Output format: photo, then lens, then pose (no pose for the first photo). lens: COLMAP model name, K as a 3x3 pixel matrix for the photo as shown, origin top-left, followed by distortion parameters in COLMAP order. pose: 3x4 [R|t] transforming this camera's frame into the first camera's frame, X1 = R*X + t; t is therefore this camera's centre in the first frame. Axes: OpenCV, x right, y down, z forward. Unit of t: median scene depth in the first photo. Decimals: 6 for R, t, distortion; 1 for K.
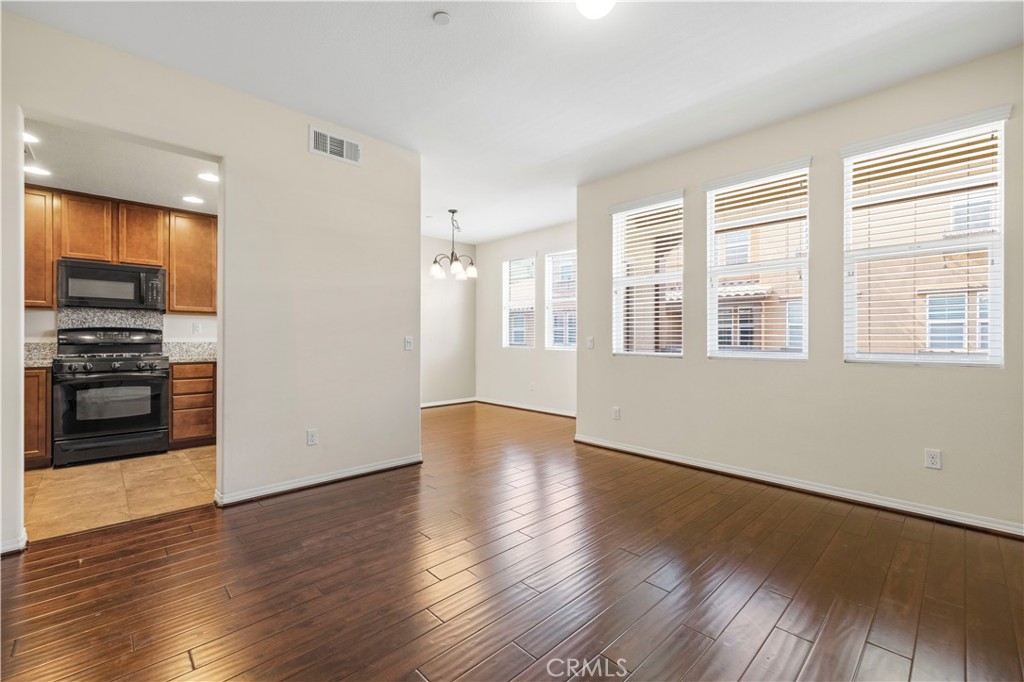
lens RADIAL K [[437.7, 0, 512.0], [0, 437.7, 341.0], [0, 0, 1]] dist [0.002786, 0.000293]
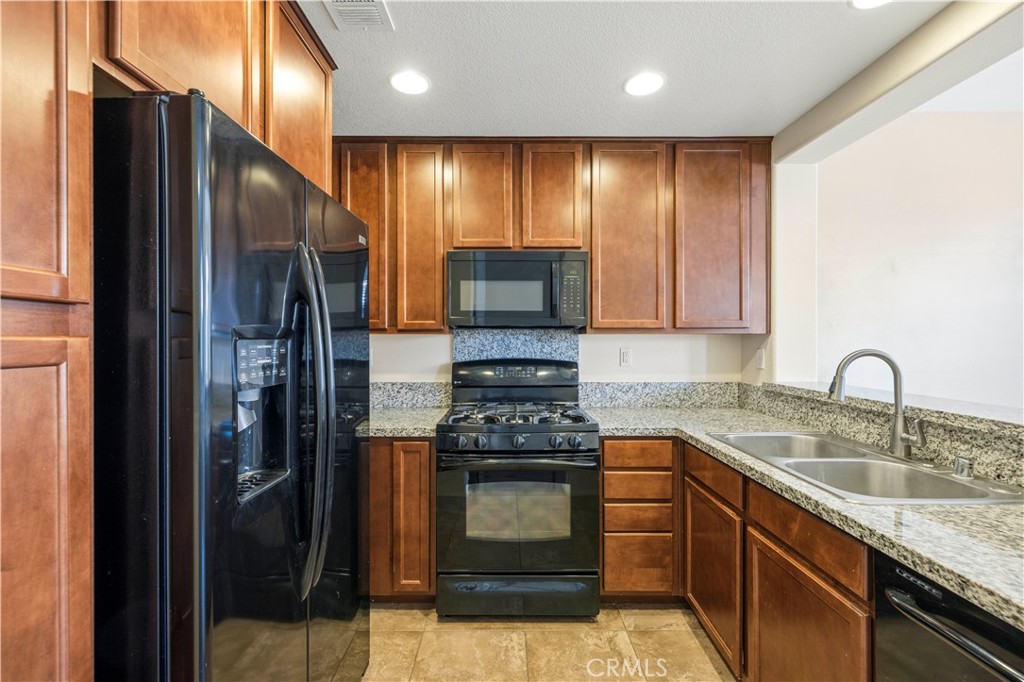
lens RADIAL K [[437.7, 0, 512.0], [0, 437.7, 341.0], [0, 0, 1]] dist [0.002786, 0.000293]
pose [[0.733921, -0.002078, -0.679232, -0.508852], [0.000898, 0.999997, -0.002089, -0.055204], [0.679234, 0.000923, 0.733921, 0.561454]]
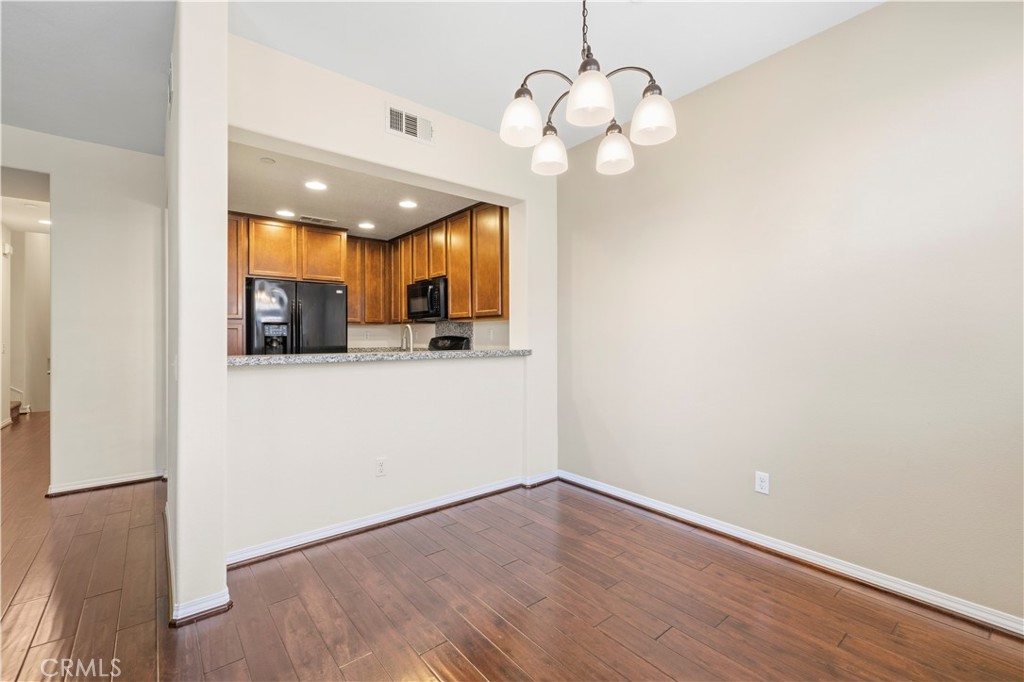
lens RADIAL K [[434.7, 0, 508.6], [0, 434.7, 332.5], [0, 0, 1]] dist [0.002079, 0.000183]
pose [[-0.083146, -0.011897, -0.996466, 0.206968], [0.003595, 0.999919, -0.012238, -0.025613], [0.996531, -0.004600, -0.083096, 1.275987]]
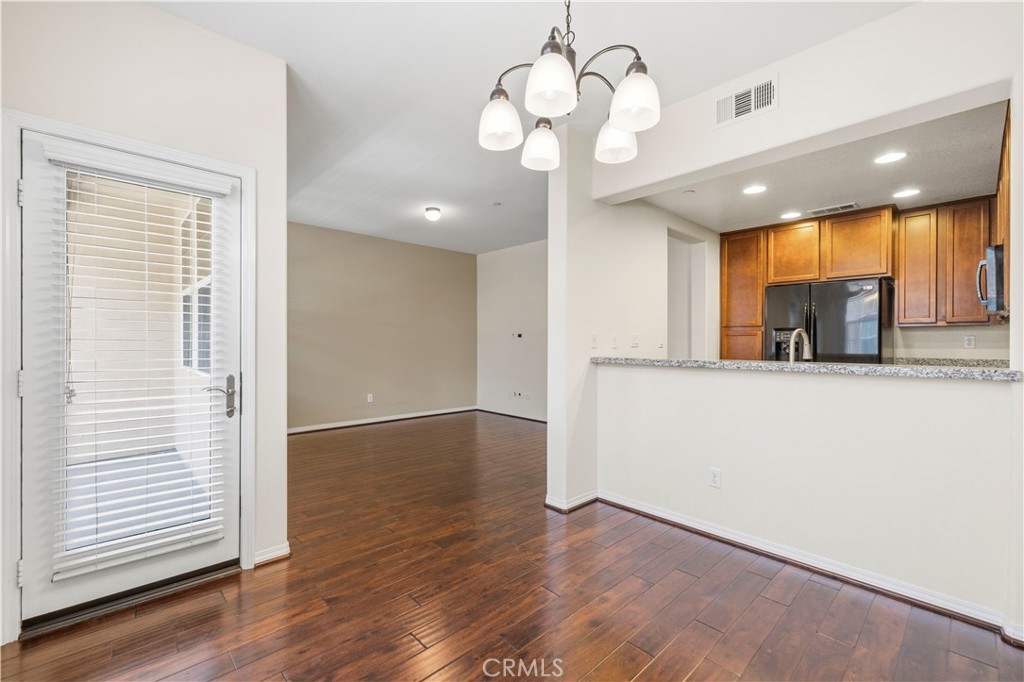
lens RADIAL K [[437.7, 0, 512.0], [0, 437.7, 341.0], [0, 0, 1]] dist [0.002786, 0.000293]
pose [[-0.999959, -0.005797, 0.007001, -0.138157], [-0.005808, 0.999982, -0.001563, -0.029080], [-0.006992, -0.001603, -0.999974, 1.670499]]
